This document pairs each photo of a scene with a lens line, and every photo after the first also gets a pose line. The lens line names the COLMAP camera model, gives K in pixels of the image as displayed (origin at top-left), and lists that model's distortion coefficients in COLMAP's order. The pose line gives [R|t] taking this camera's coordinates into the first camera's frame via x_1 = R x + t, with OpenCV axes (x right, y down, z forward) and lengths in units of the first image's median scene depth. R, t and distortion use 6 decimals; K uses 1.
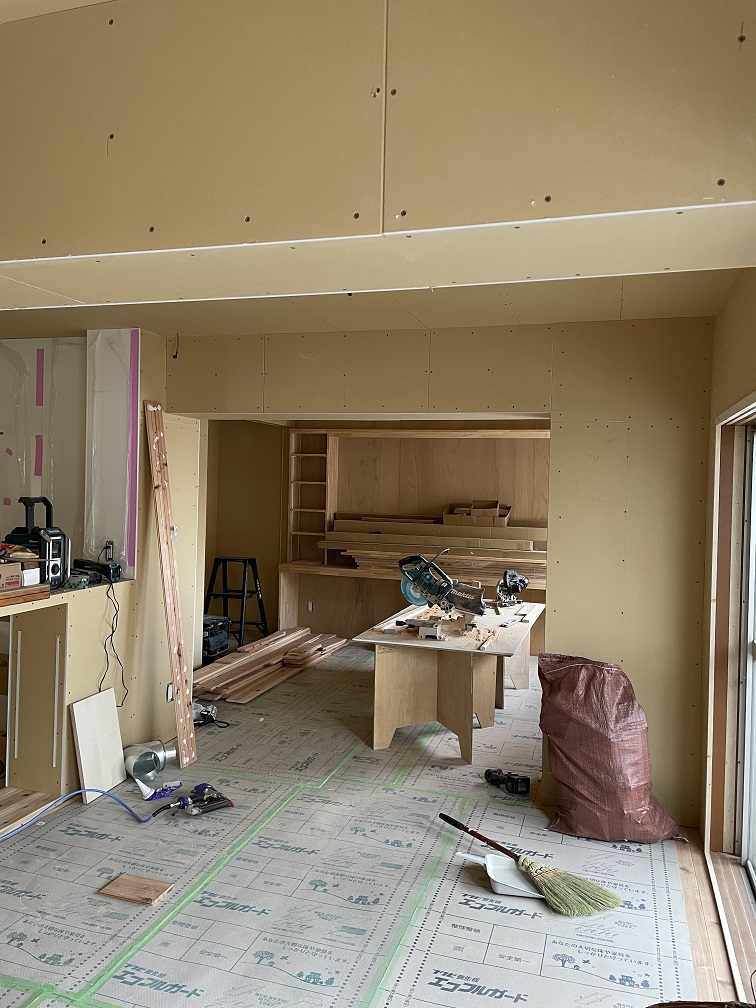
lens RADIAL K [[754.7, 0, 378.7], [0, 754.7, 501.6], [0, 0, 1]] dist [0.032130, -0.010395]
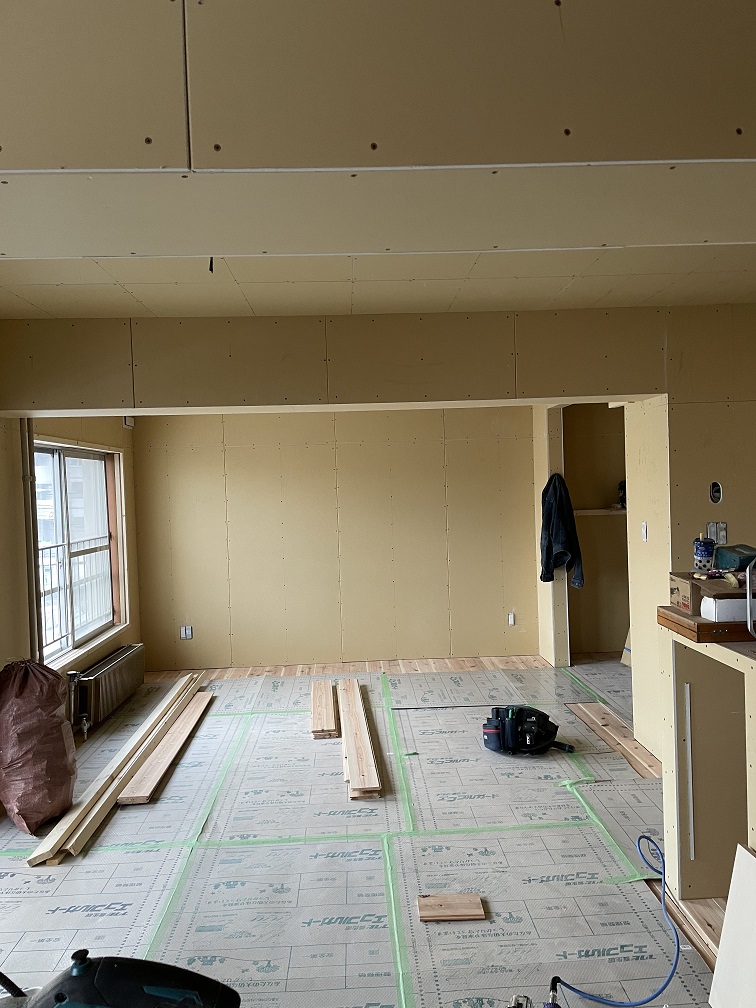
lens RADIAL K [[754.7, 0, 378.9], [0, 754.7, 502.6], [0, 0, 1]] dist [0.032130, -0.010395]
pose [[-0.940545, 0.016536, -0.339268, 0.089018], [0.002181, 0.999088, 0.042649, -0.039618], [0.339663, 0.039373, -0.939723, 2.031713]]
